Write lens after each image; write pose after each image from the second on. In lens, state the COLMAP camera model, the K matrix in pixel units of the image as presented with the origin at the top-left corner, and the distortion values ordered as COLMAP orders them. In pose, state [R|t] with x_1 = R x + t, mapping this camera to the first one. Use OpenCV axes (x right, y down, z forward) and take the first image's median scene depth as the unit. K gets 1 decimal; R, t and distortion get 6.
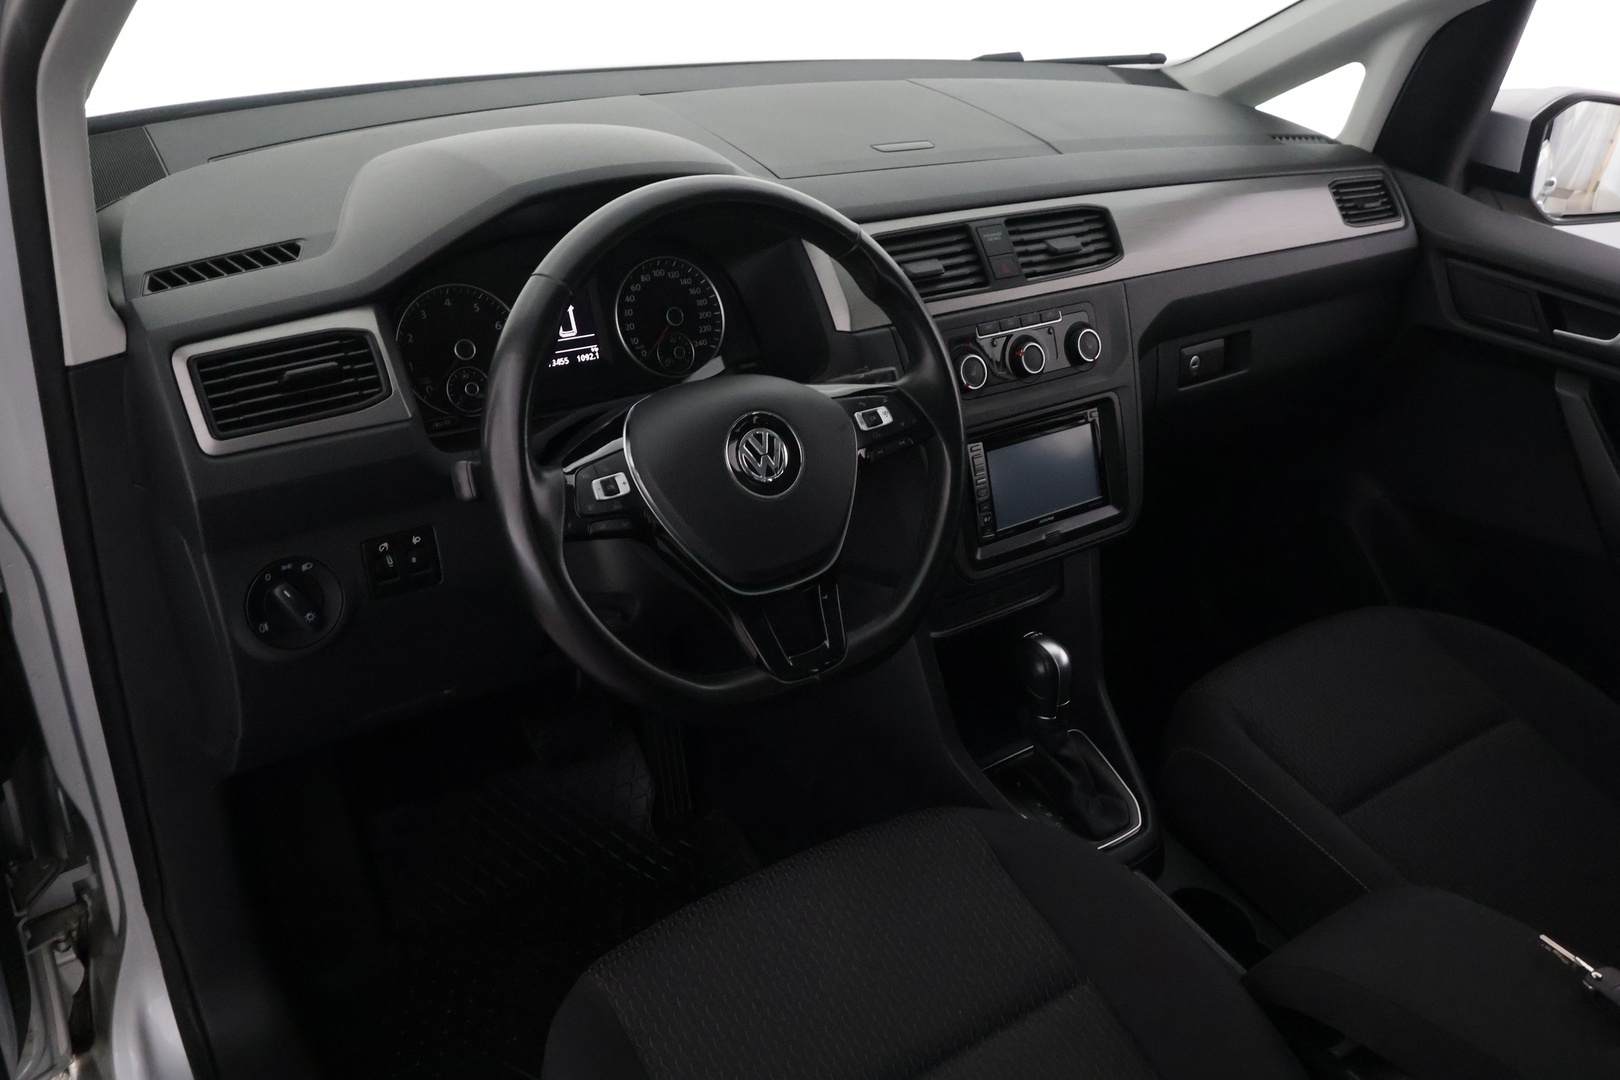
lens RADIAL K [[1277.6, 0, 809.2], [0, 1277.6, 542.8], [0, 0, 1]] dist [0.001415, 0.009012]
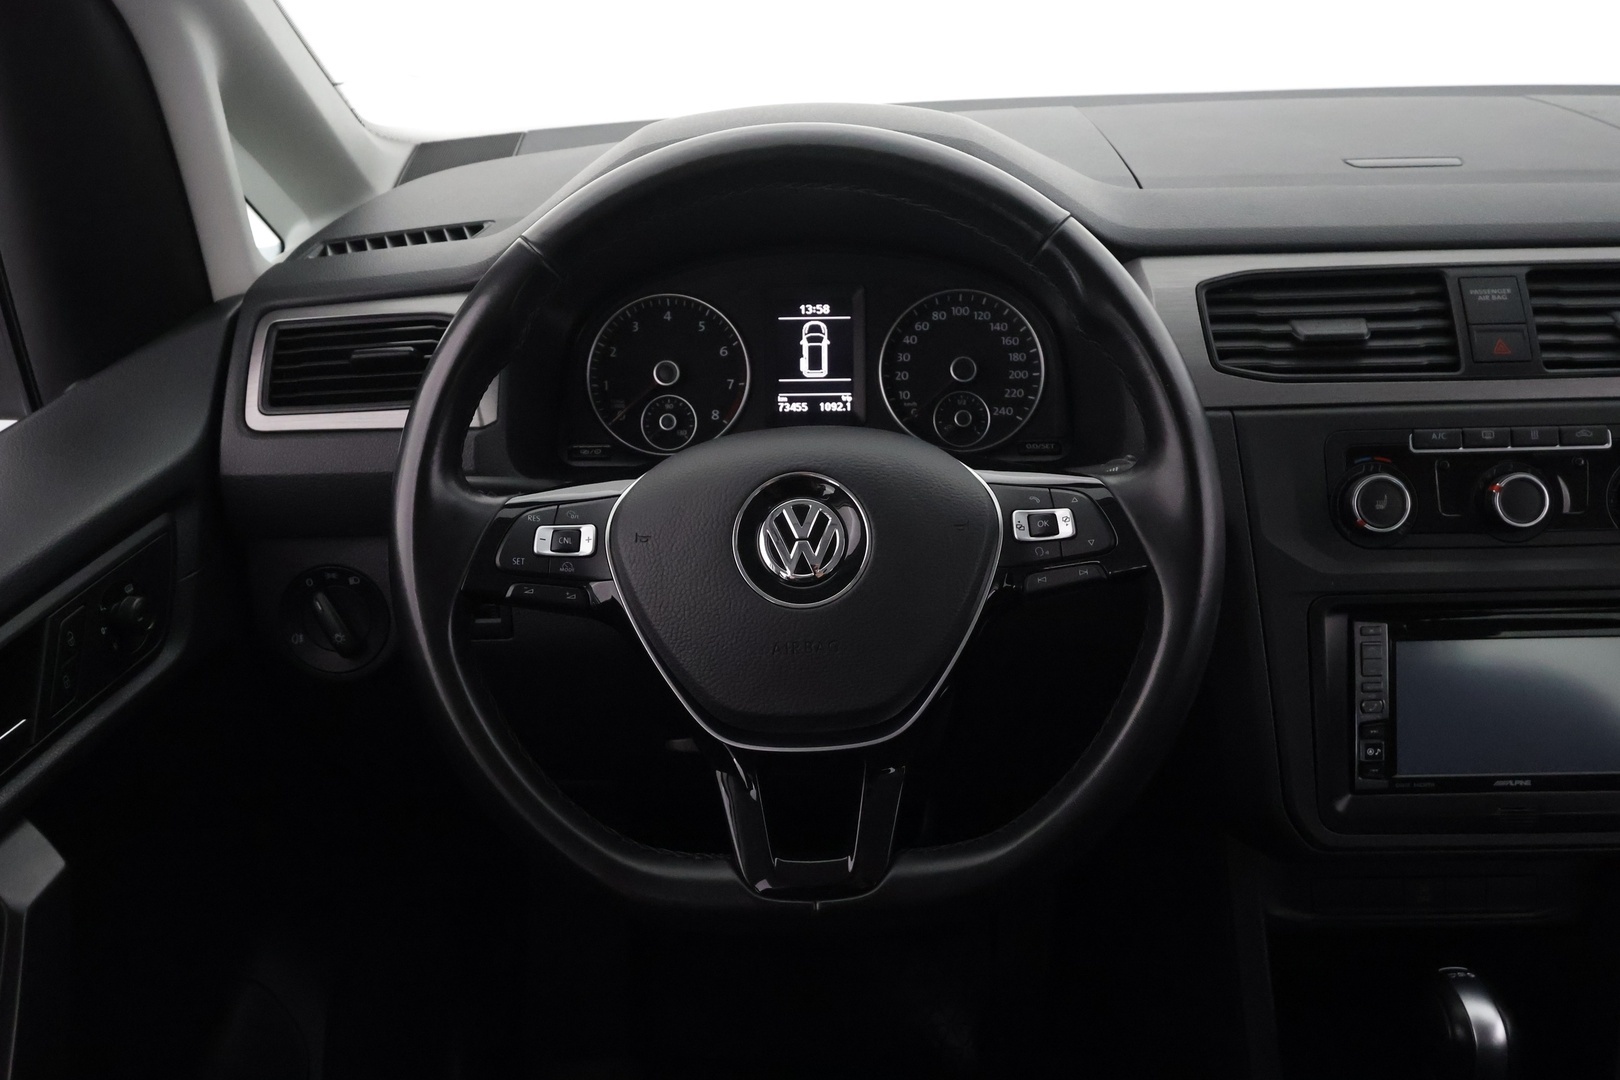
lens RADIAL K [[1277.6, 0, 820.0], [0, 1277.6, 547.0], [0, 0, 1]] dist [0.001415, 0.009012]
pose [[0.804033, 0.167259, -0.570574, 0.262695], [-0.223926, 0.974145, -0.029987, -0.036730], [0.550806, 0.151877, 0.820698, 0.363826]]
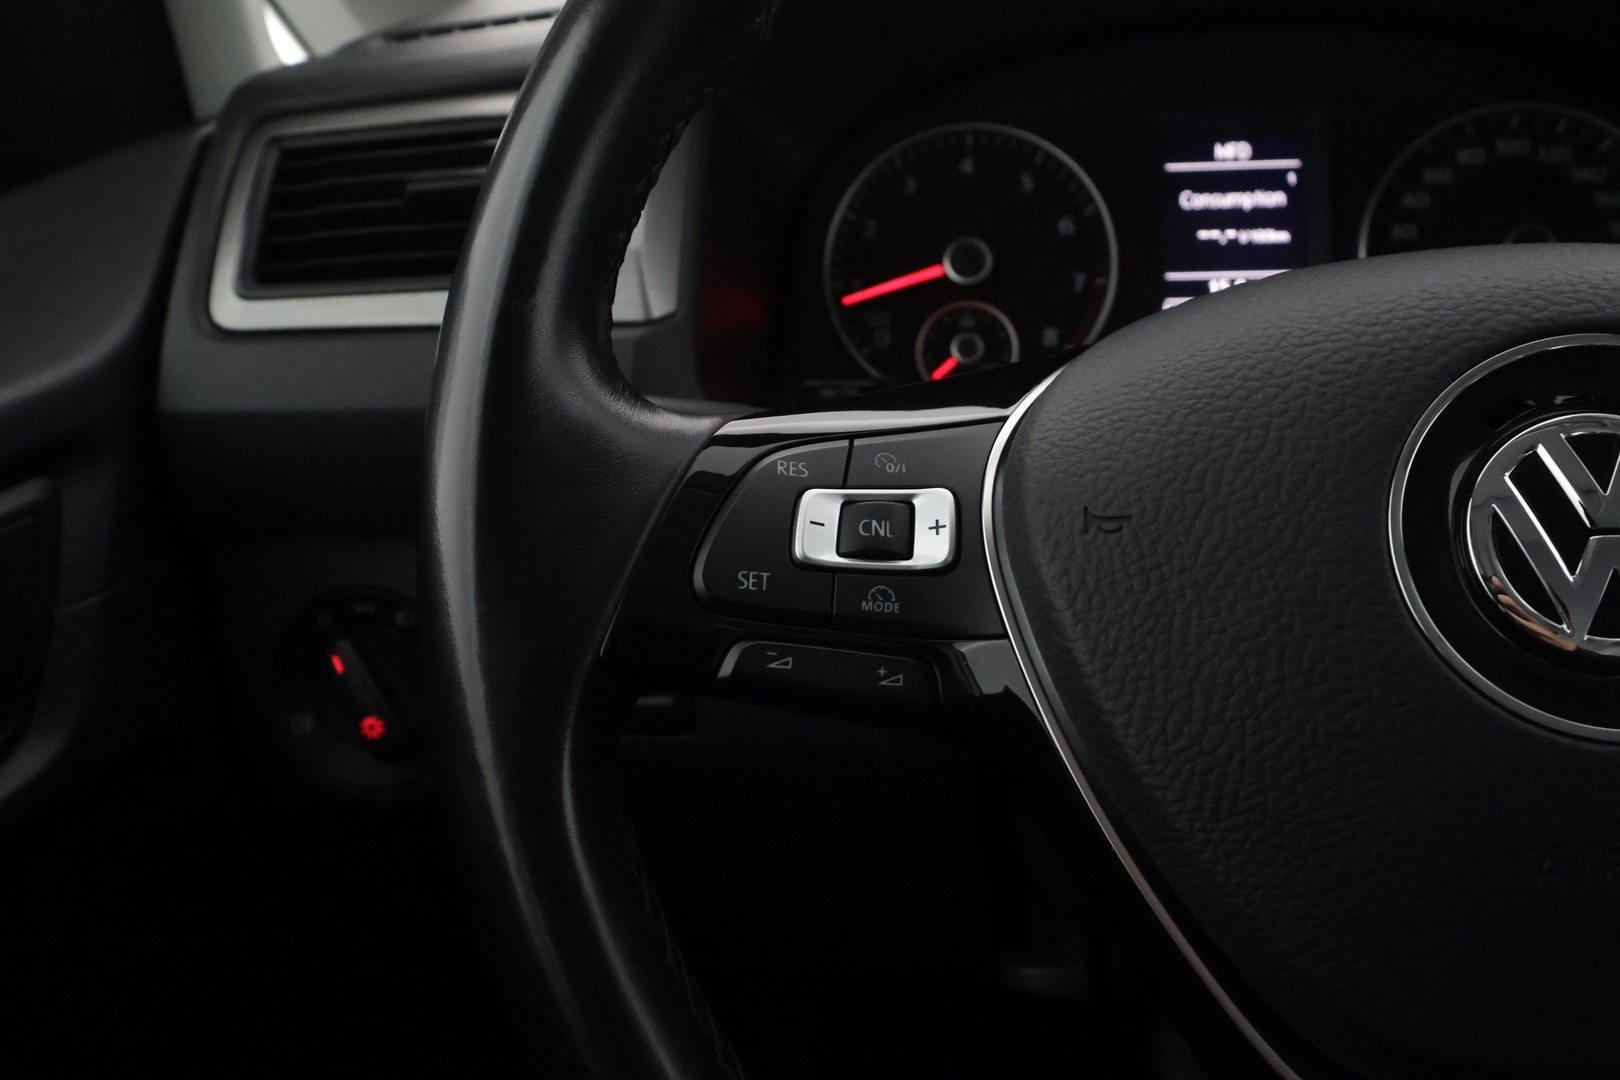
lens RADIAL K [[1277.6, 0, 815.9], [0, 1277.6, 541.6], [0, 0, 1]] dist [0.001415, 0.009012]
pose [[0.734397, 0.159522, -0.659707, 0.007269], [-0.247027, 0.968145, -0.040890, -0.019676], [0.632169, 0.192995, 0.750410, 0.579232]]
